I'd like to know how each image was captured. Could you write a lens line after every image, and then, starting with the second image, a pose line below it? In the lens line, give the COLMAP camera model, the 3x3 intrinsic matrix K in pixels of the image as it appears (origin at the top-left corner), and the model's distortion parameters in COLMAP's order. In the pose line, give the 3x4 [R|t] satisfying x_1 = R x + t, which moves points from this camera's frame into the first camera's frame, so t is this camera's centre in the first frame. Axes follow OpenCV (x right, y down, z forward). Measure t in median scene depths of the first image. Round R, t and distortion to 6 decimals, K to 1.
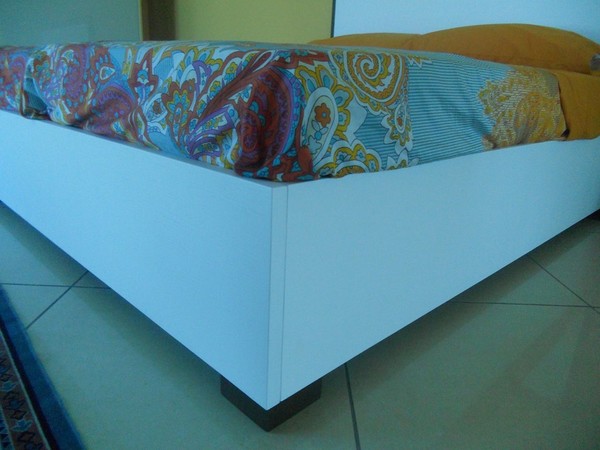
lens RADIAL K [[461.3, 0, 301.1], [0, 461.3, 228.3], [0, 0, 1]] dist [-0.028398, 0.007224]
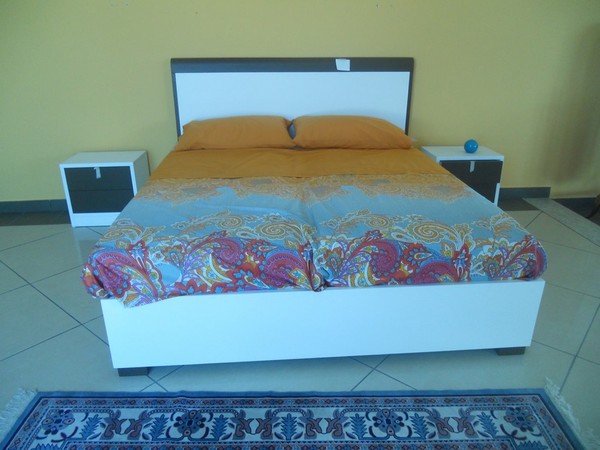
lens RADIAL K [[461.3, 0, 301.1], [0, 461.3, 228.3], [0, 0, 1]] dist [-0.028398, 0.007224]
pose [[0.645614, -0.331220, 0.688096, -2.773048], [0.264708, 0.942245, 0.205191, -1.316702], [-0.716319, 0.049670, 0.696003, -0.063843]]
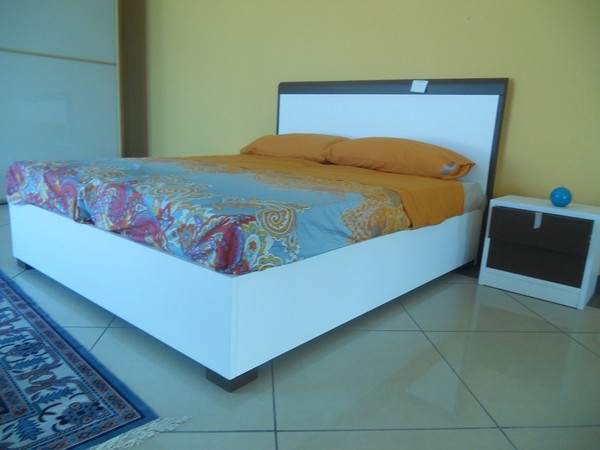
lens RADIAL K [[461.3, 0, 301.1], [0, 461.3, 228.3], [0, 0, 1]] dist [-0.028398, 0.007224]
pose [[0.996230, -0.012415, 0.085859, 0.076051], [0.020475, 0.995396, -0.093639, -0.092604], [-0.084301, 0.095044, 0.991897, -1.140787]]
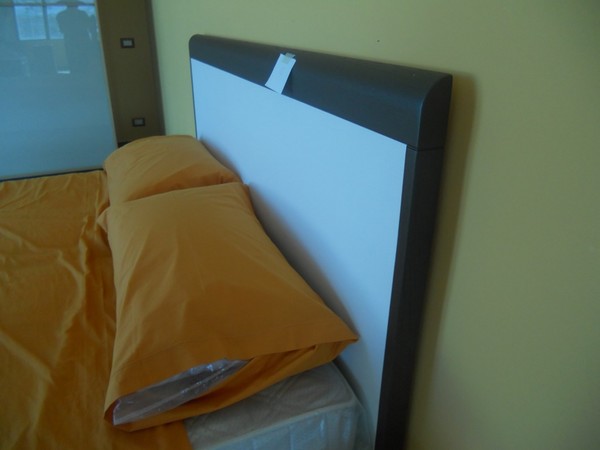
lens RADIAL K [[461.3, 0, 301.1], [0, 461.3, 228.3], [0, 0, 1]] dist [-0.028398, 0.007224]
pose [[0.925033, 0.119163, -0.360713, 2.330349], [-0.082341, 0.989849, 0.115839, -1.505261], [0.370855, -0.077453, 0.925455, 1.525142]]
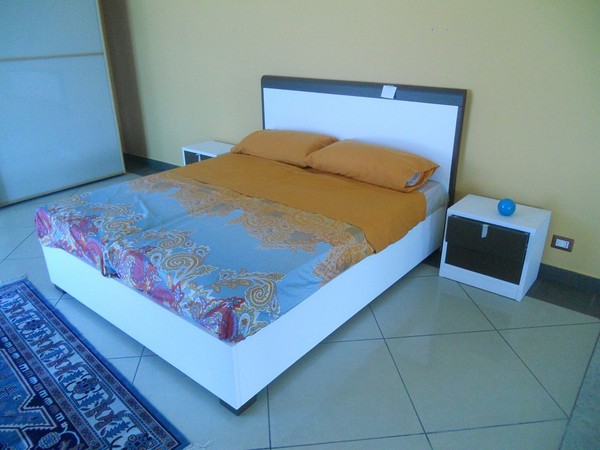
lens RADIAL K [[460.8, 0, 300.0], [0, 460.8, 225.0], [0, 0, 1]] dist [-0.004653, -0.003123]
pose [[0.993471, -0.093553, 0.065300, 0.239731], [0.087310, 0.991861, 0.092675, -0.997361], [-0.073438, -0.086368, 0.993553, -1.829272]]
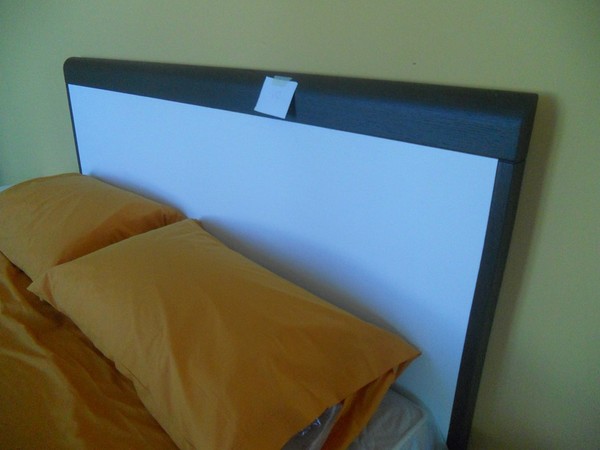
lens RADIAL K [[461.3, 0, 301.1], [0, 461.3, 228.3], [0, 0, 1]] dist [-0.028398, 0.007224]
pose [[0.999349, -0.033639, 0.013061, 1.664427], [0.032736, 0.997405, 0.064129, -1.511304], [-0.015184, -0.063660, 0.997856, 1.472614]]
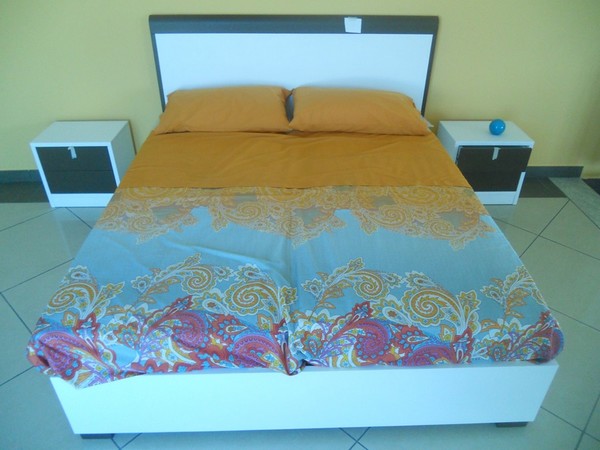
lens RADIAL K [[461.3, 0, 301.1], [0, 461.3, 228.3], [0, 0, 1]] dist [-0.028398, 0.007224]
pose [[0.680050, -0.442878, 0.584287, -2.024255], [0.247008, 0.888745, 0.386160, -1.944115], [-0.690304, -0.118285, 0.713785, 0.127256]]
